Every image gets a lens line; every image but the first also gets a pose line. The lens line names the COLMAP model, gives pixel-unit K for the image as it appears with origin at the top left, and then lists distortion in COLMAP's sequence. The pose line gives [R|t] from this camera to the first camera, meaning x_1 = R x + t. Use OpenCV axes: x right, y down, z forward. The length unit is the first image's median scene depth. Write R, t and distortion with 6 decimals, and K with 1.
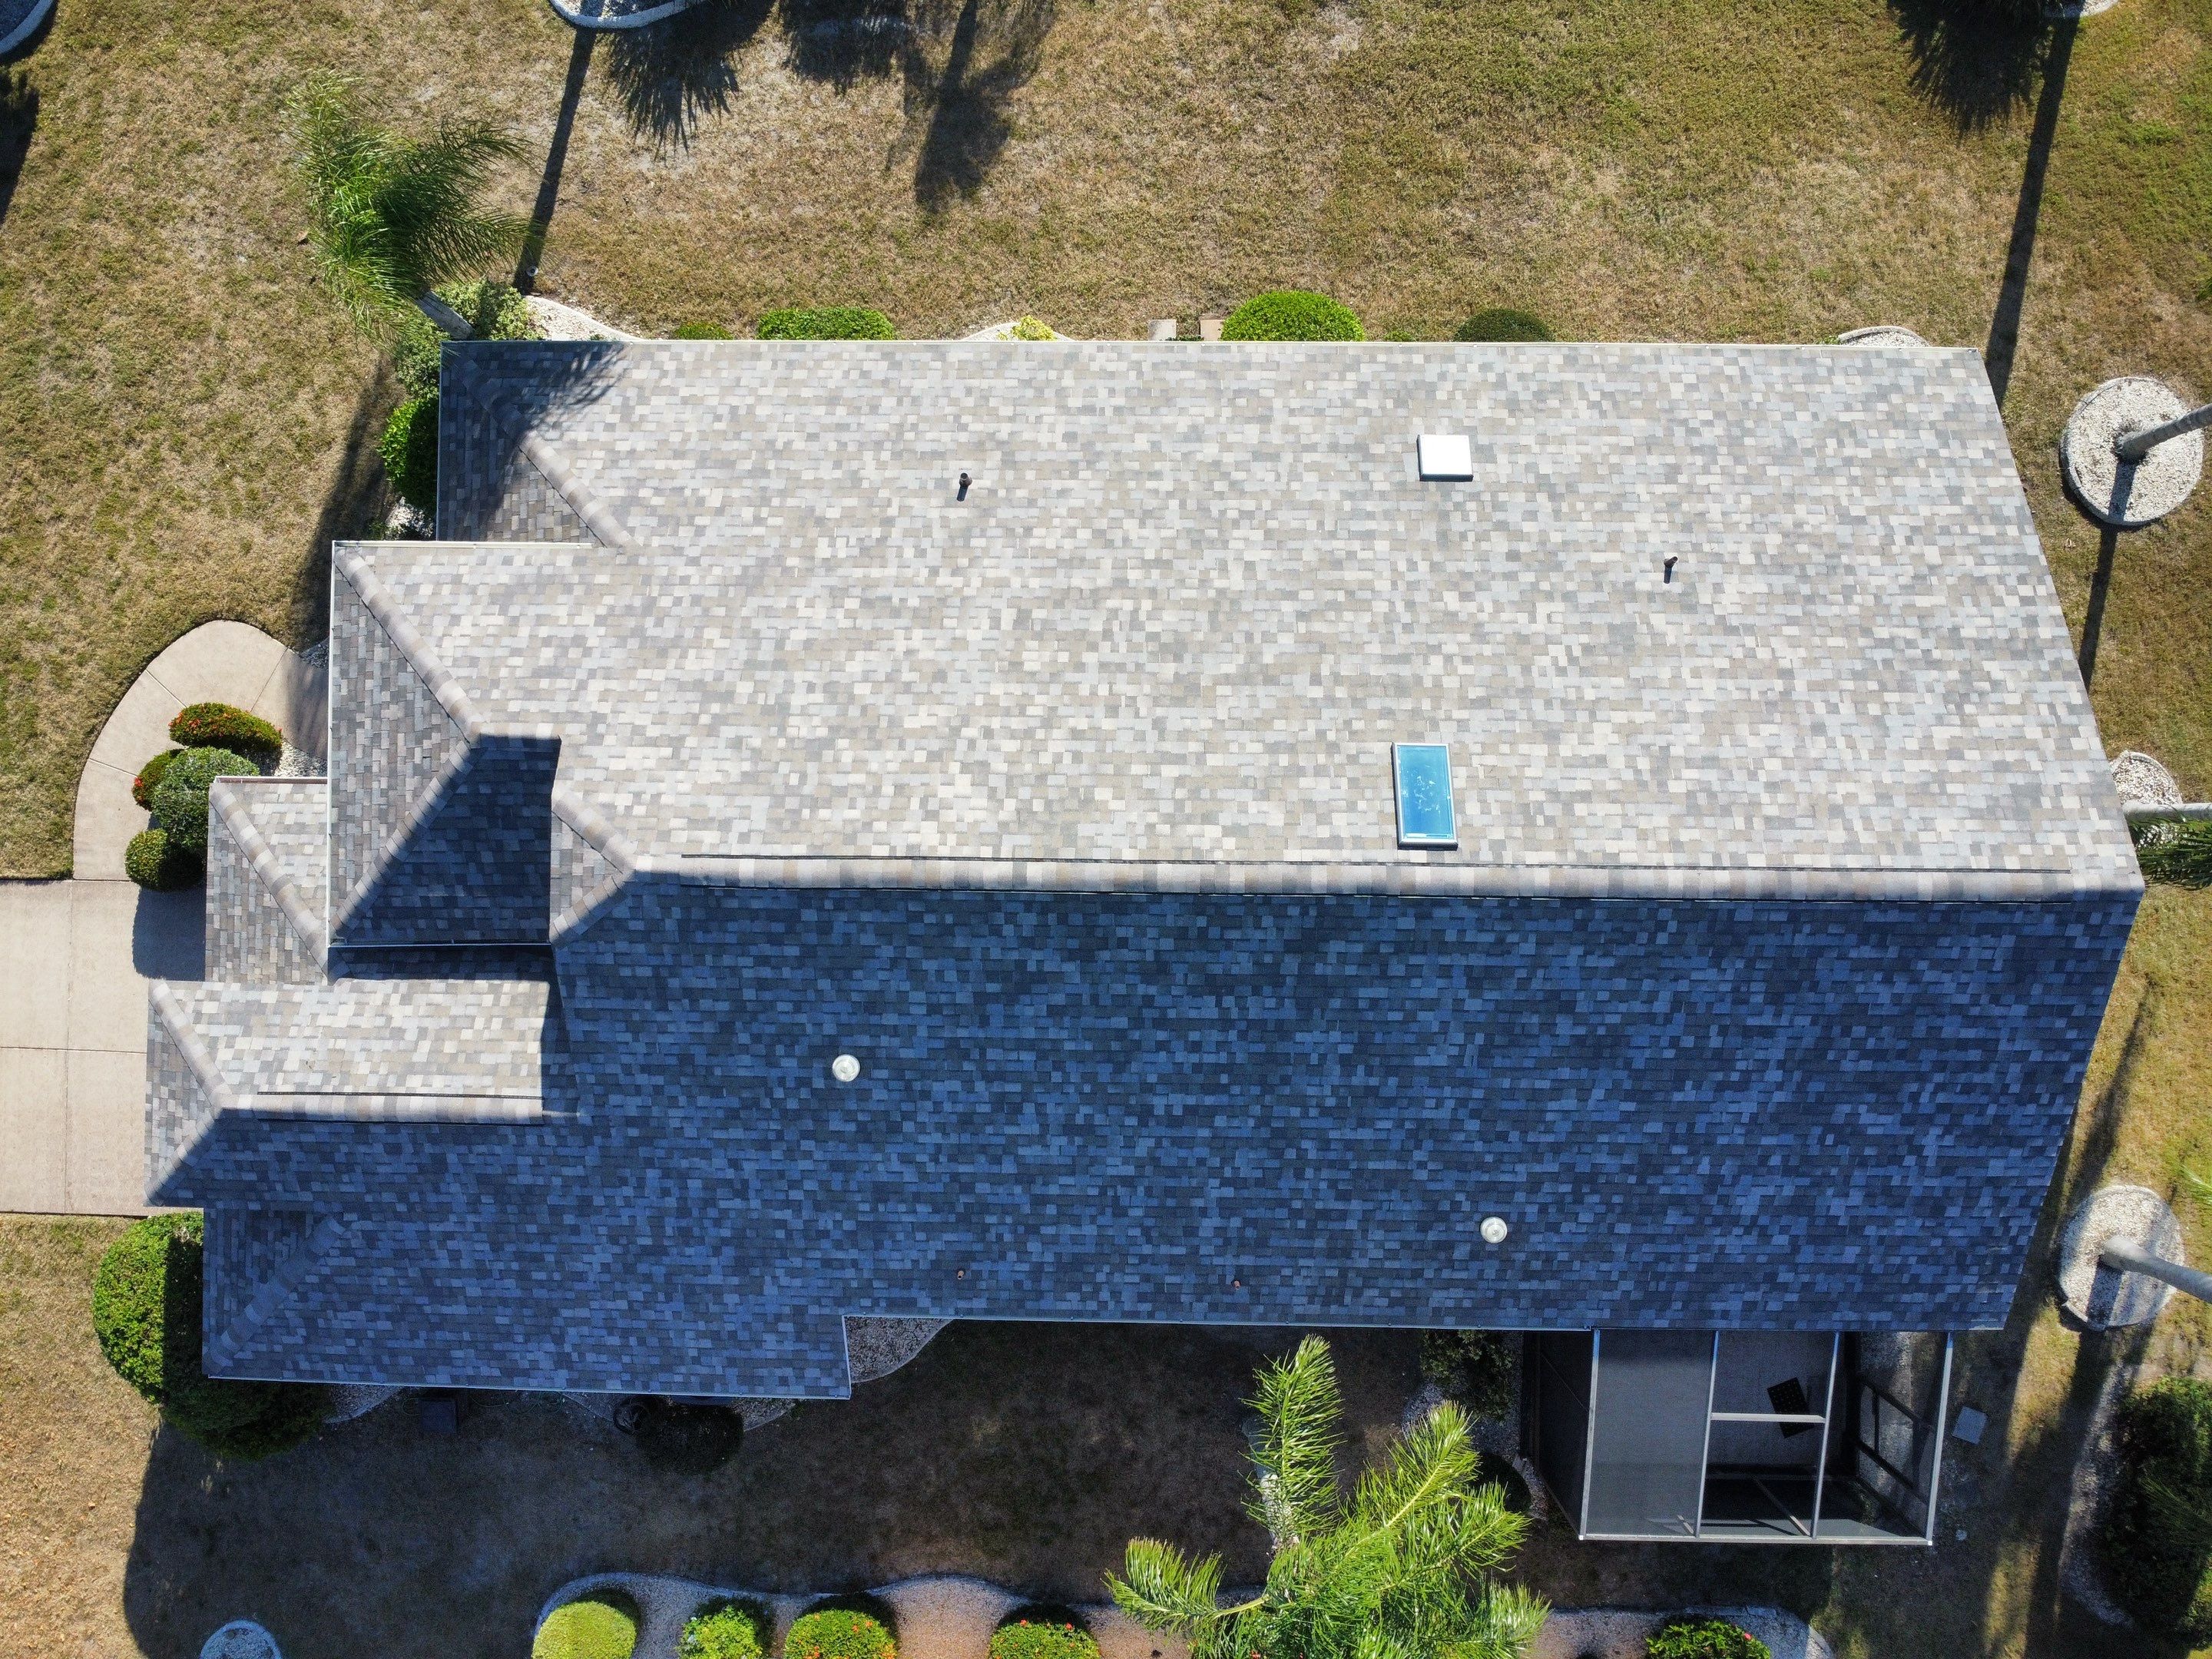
lens RADIAL K [[1602.9, 0, 1092.2], [0, 1602.9, 818.5], [0, 0, 1]] dist [-0.028303, -0.006956]
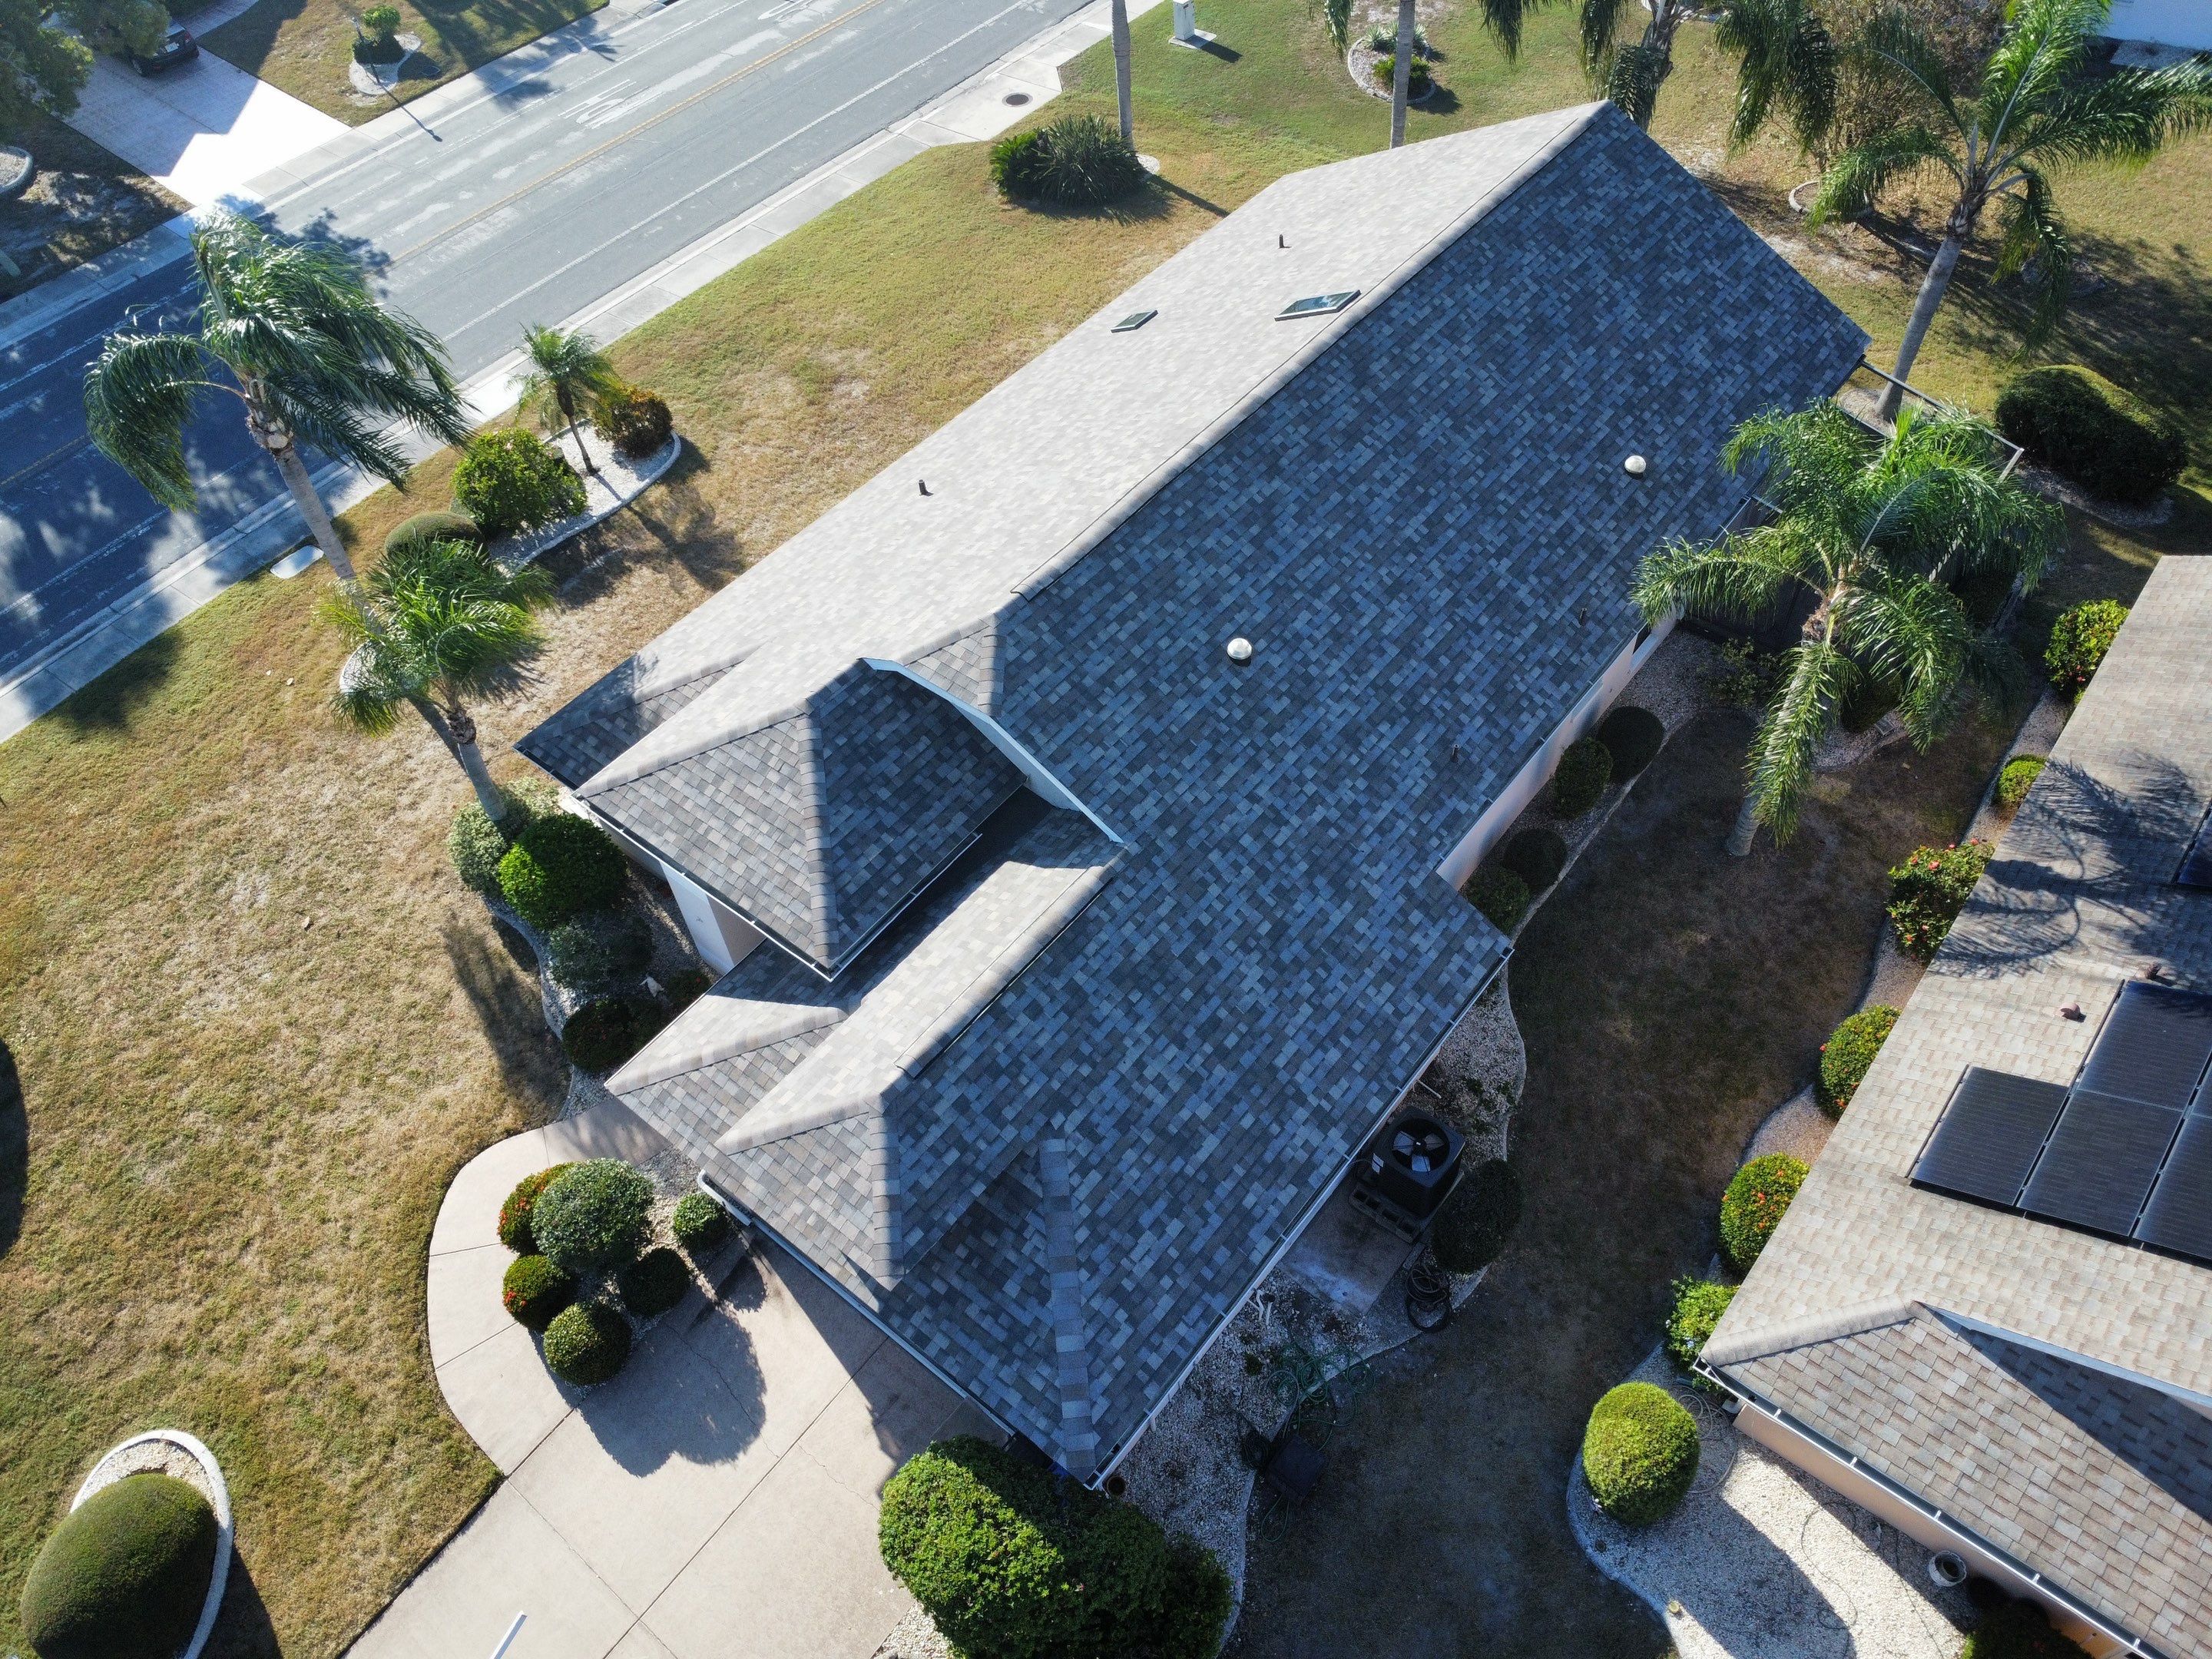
lens RADIAL K [[1602.9, 0, 1095.5], [0, 1602.9, 826.4], [0, 0, 1]] dist [-0.028303, -0.006956]
pose [[0.624605, -0.603279, 0.495906, -0.821097], [0.780314, 0.456683, -0.427260, 0.593008], [0.031285, 0.653831, 0.755994, 0.204040]]
